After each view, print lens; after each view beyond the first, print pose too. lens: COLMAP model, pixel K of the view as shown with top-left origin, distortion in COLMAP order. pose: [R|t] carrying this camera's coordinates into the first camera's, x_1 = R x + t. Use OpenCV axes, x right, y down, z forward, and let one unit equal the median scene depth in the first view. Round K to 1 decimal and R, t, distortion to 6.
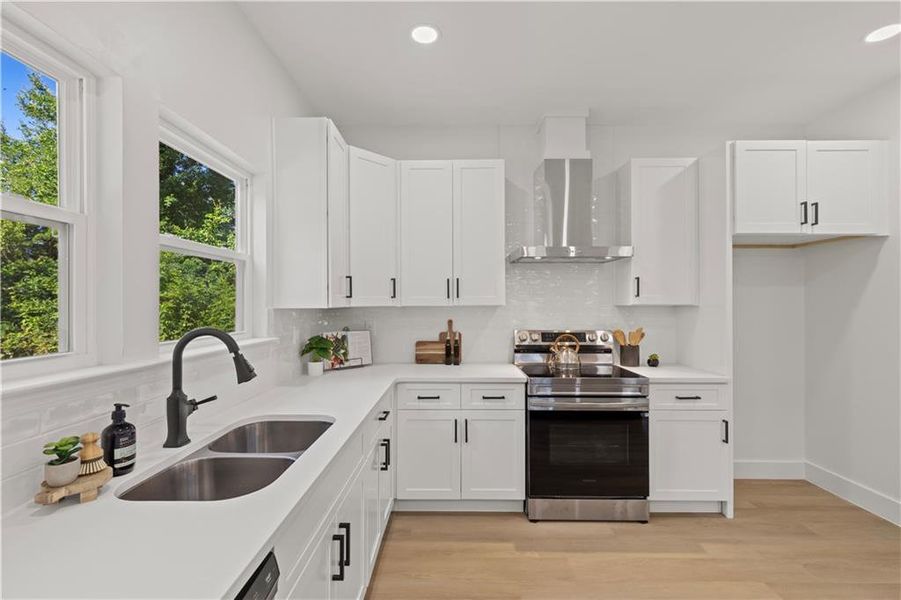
lens RADIAL K [[402.2, 0, 445.1], [0, 402.2, 300.3], [0, 0, 1]] dist [0.005604, 0.000969]
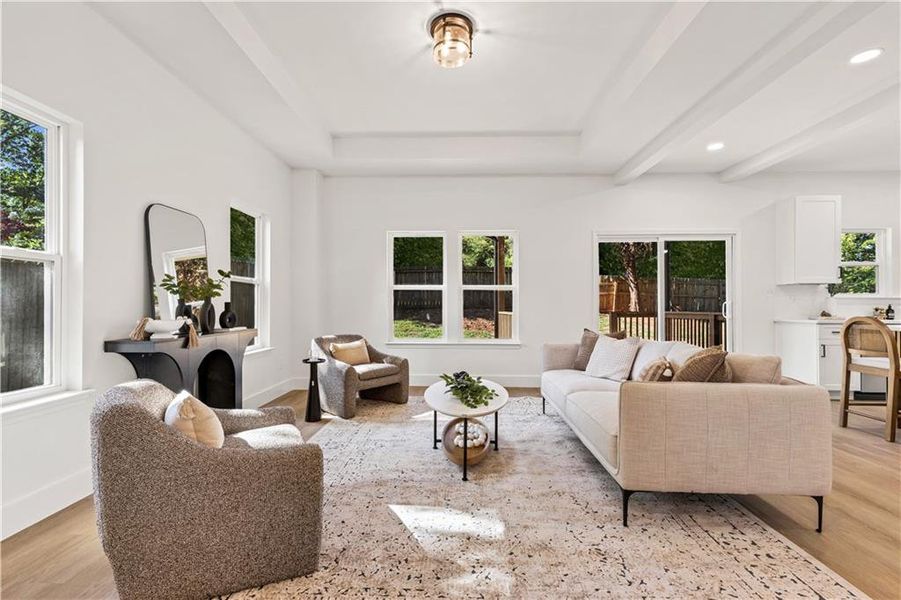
lens RADIAL K [[402.2, 0, 452.8], [0, 402.2, 304.3], [0, 0, 1]] dist [0.005604, 0.000969]
pose [[-0.014241, 0.003076, -0.999894, 1.469166], [0.004034, 0.999987, 0.003019, 0.086911], [0.999890, -0.003991, -0.014253, -1.479722]]
